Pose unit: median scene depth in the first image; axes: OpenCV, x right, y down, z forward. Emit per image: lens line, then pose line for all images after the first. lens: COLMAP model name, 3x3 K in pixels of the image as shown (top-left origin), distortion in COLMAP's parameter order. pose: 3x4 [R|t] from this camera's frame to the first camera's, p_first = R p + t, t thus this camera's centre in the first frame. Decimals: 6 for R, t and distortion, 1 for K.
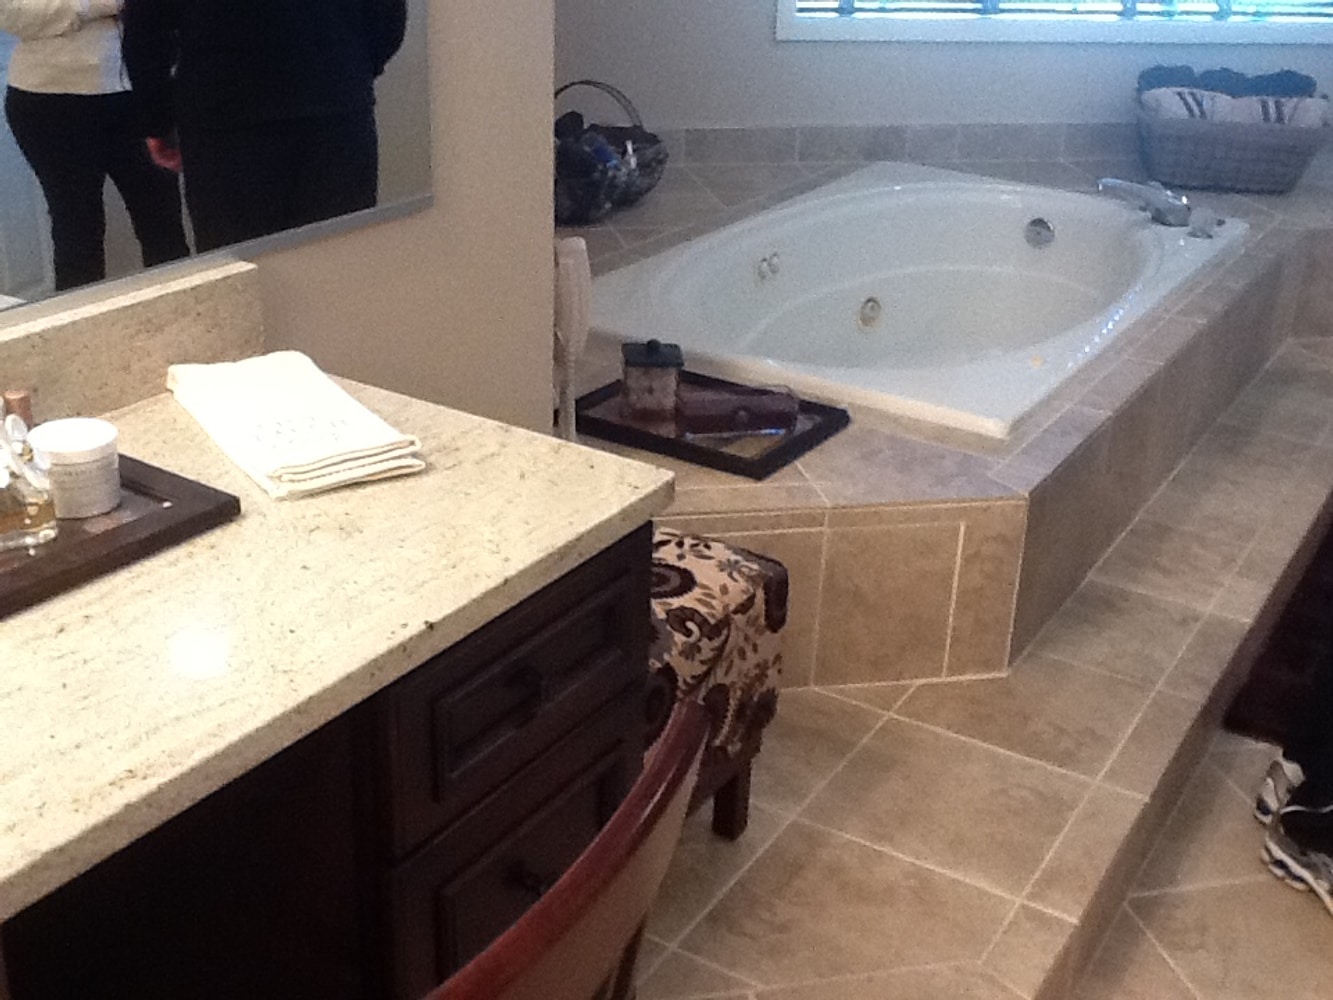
lens RADIAL K [[1627.3, 0, 666.5], [0, 1627.3, 500.0], [0, 0, 1]] dist [-0.008875, 0.015271]
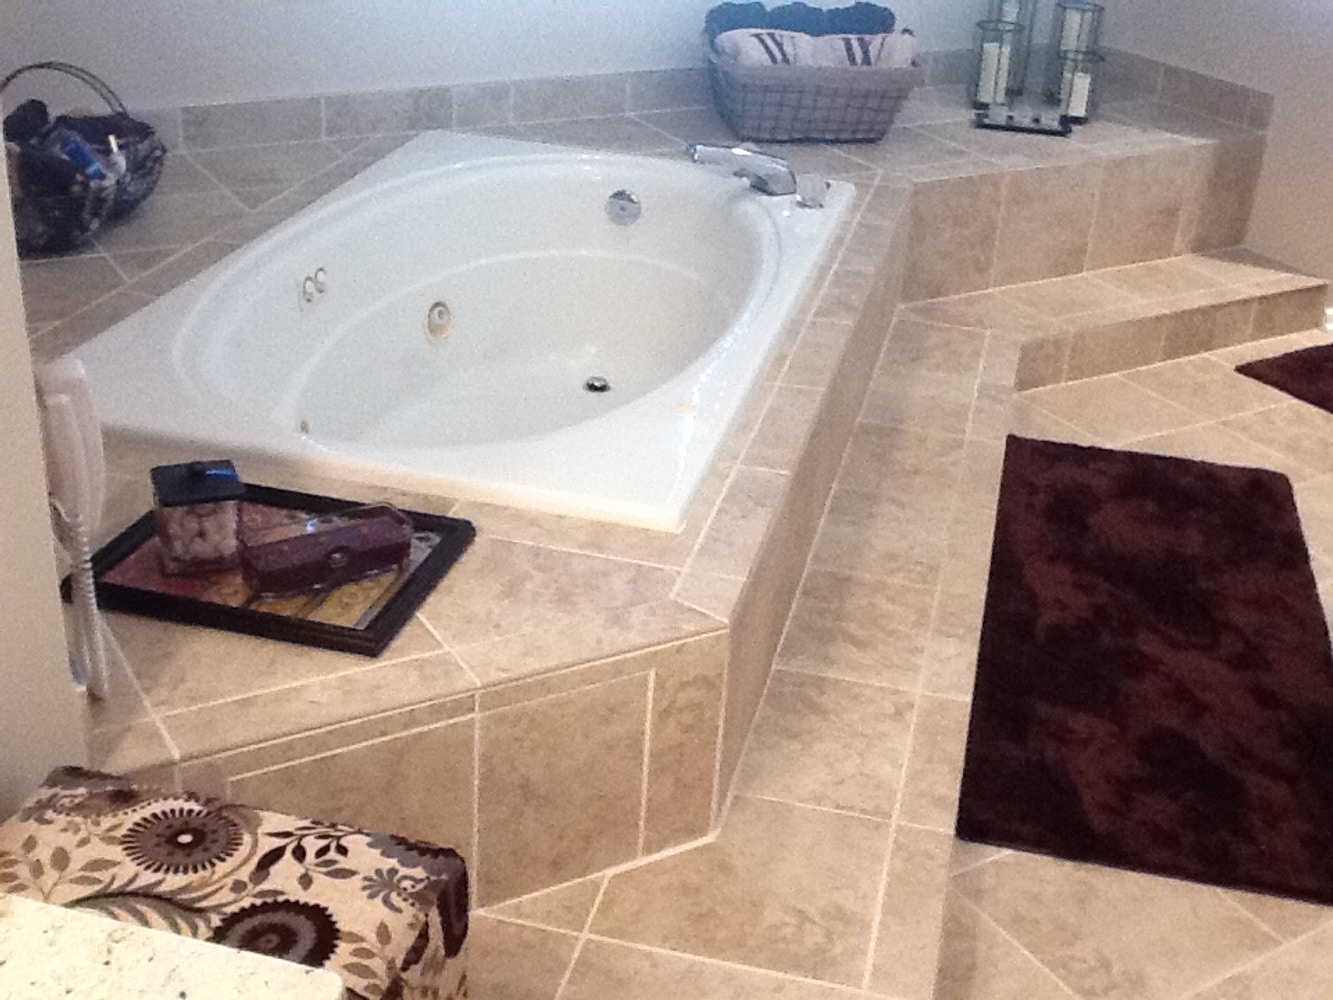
lens RADIAL K [[1668.8, 0, 666.5], [0, 1668.8, 500.0], [0, 0, 1]] dist [-0.010727, -0.039935]
pose [[0.954569, -0.120069, 0.272731, -0.011975], [0.107326, 0.992337, 0.061228, -0.100120], [-0.277992, -0.029175, 0.960140, 0.229753]]
